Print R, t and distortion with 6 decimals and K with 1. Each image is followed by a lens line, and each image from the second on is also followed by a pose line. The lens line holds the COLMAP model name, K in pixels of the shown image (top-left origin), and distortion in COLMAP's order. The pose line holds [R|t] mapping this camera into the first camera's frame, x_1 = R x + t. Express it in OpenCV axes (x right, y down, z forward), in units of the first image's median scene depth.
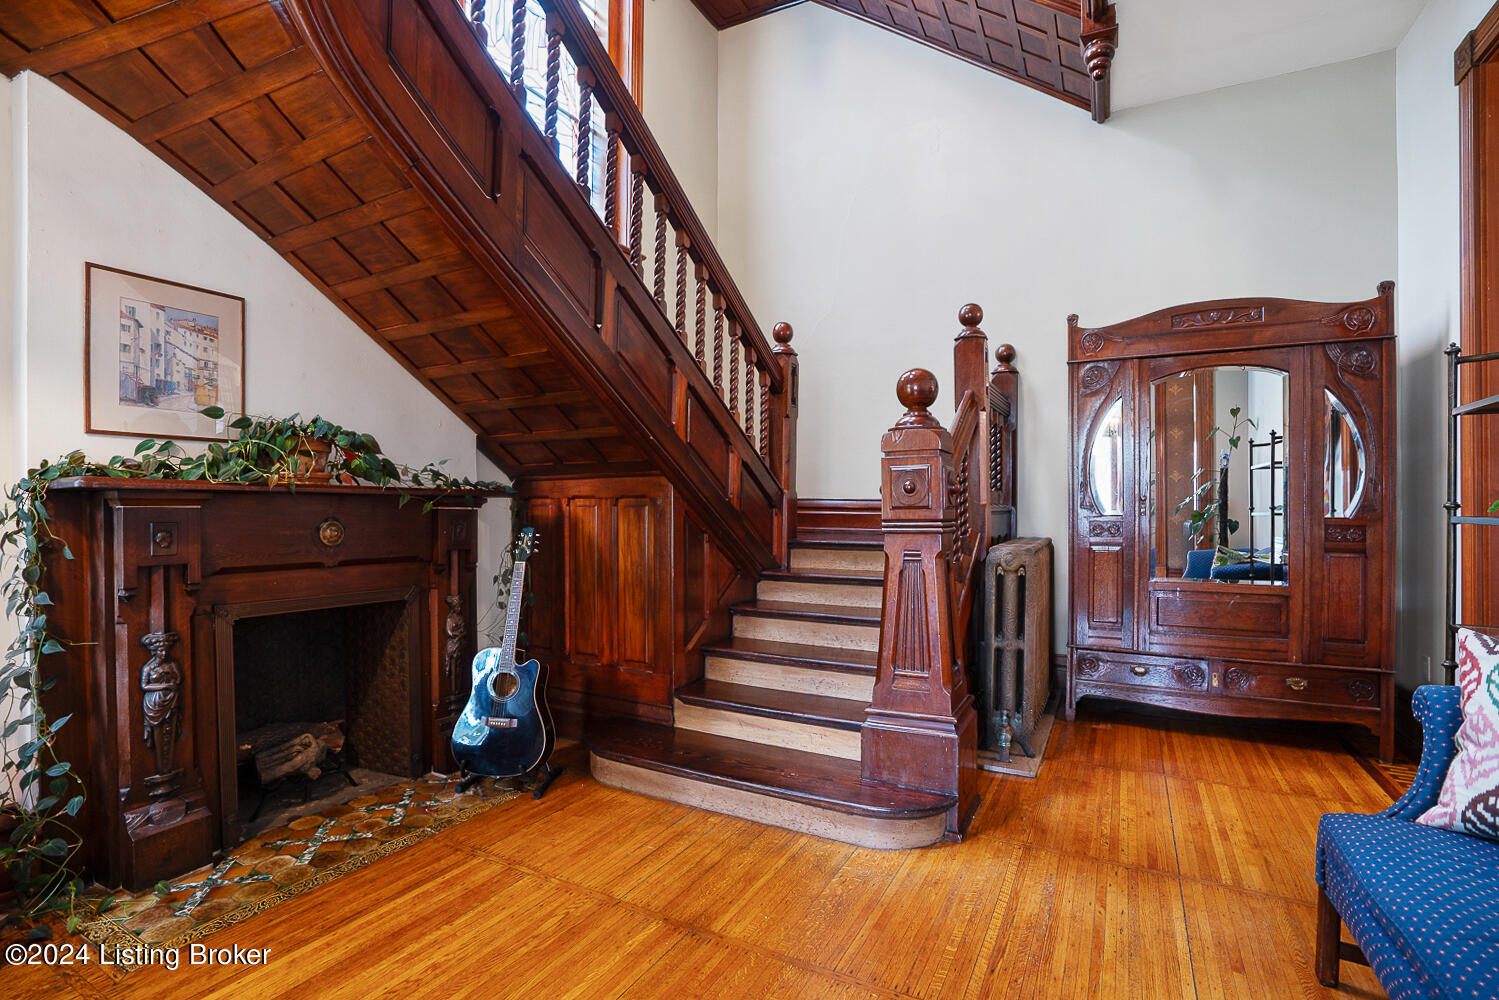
lens RADIAL K [[690.8, 0, 749.8], [0, 690.8, 509.0], [0, 0, 1]] dist [-0.069236, 0.025544]
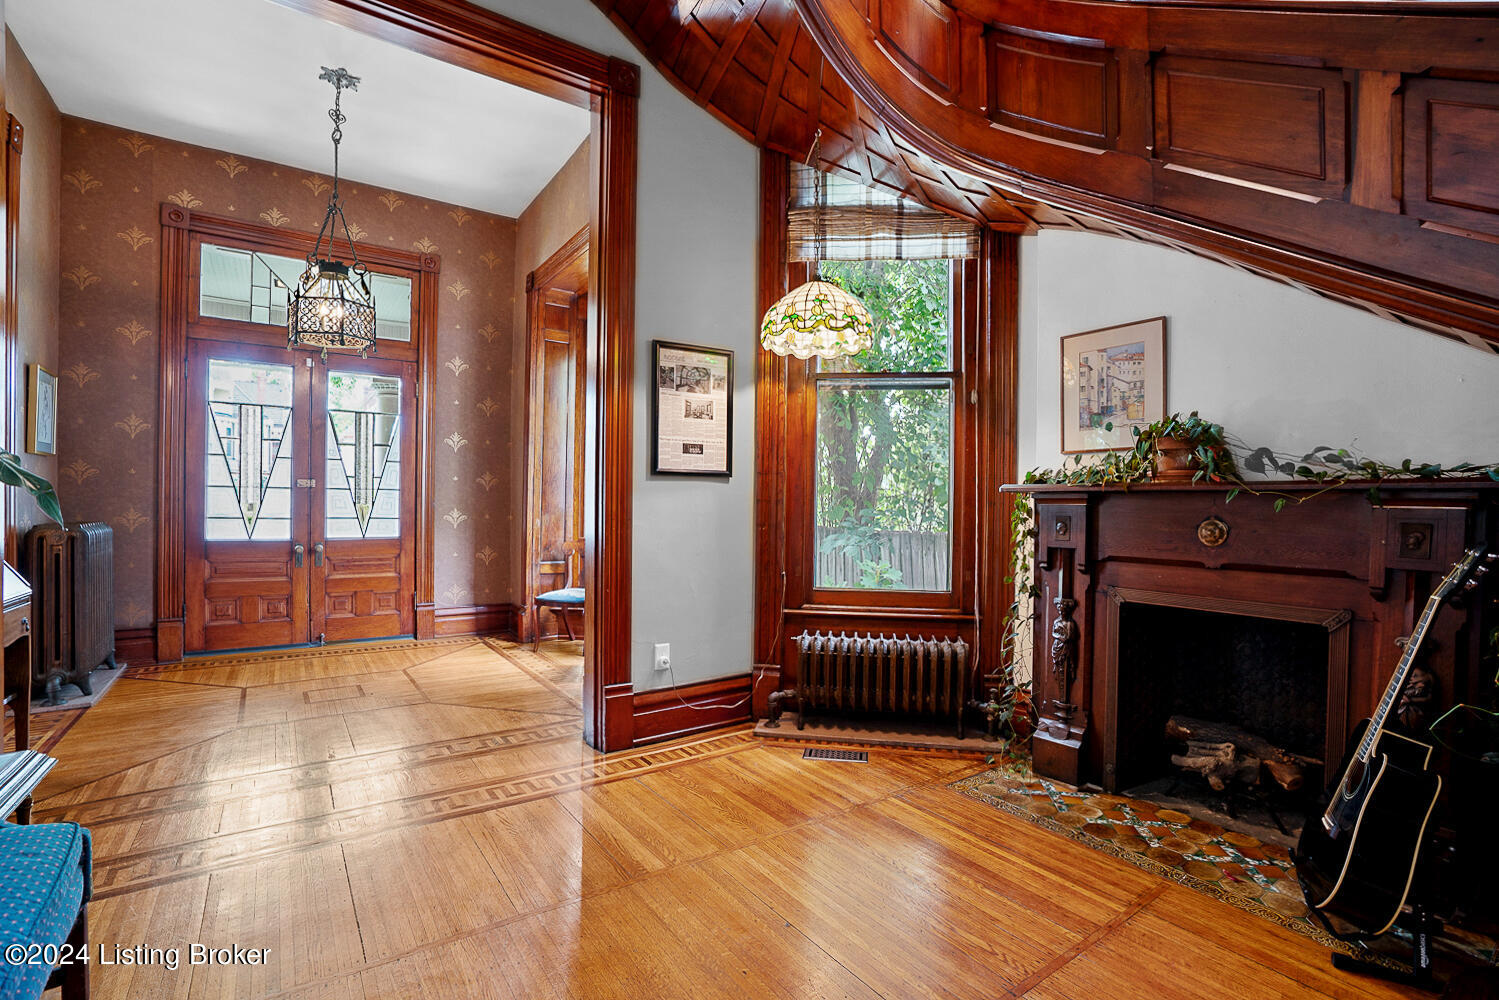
lens RADIAL K [[690.8, 0, 749.8], [0, 690.8, 509.0], [0, 0, 1]] dist [-0.069236, 0.025544]
pose [[-0.438794, -0.001721, -0.898586, 0.415100], [-0.013489, 0.999898, 0.004672, 0.005354], [0.898487, 0.014171, -0.438772, 0.671437]]
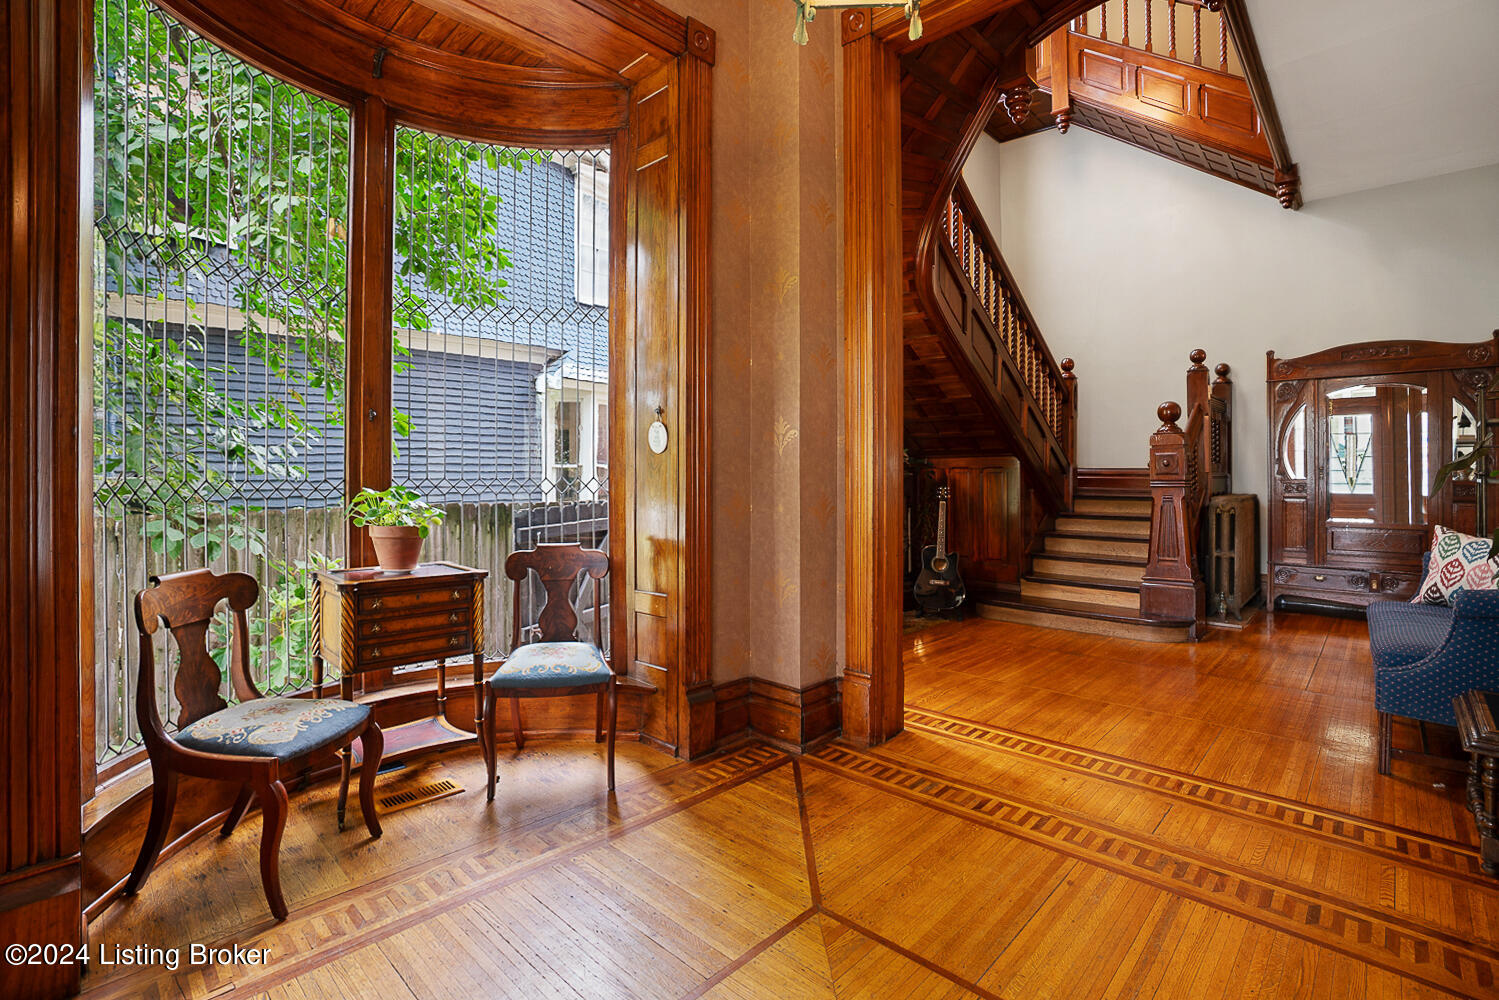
lens RADIAL K [[693.5, 0, 748.2], [0, 693.5, 465.9], [0, 0, 1]] dist [-0.067258, 0.026534]
pose [[0.965969, -0.001625, -0.258653, -0.342946], [-0.001787, 0.999914, -0.012959, 0.001227], [0.258652, 0.012980, 0.965883, -0.962216]]
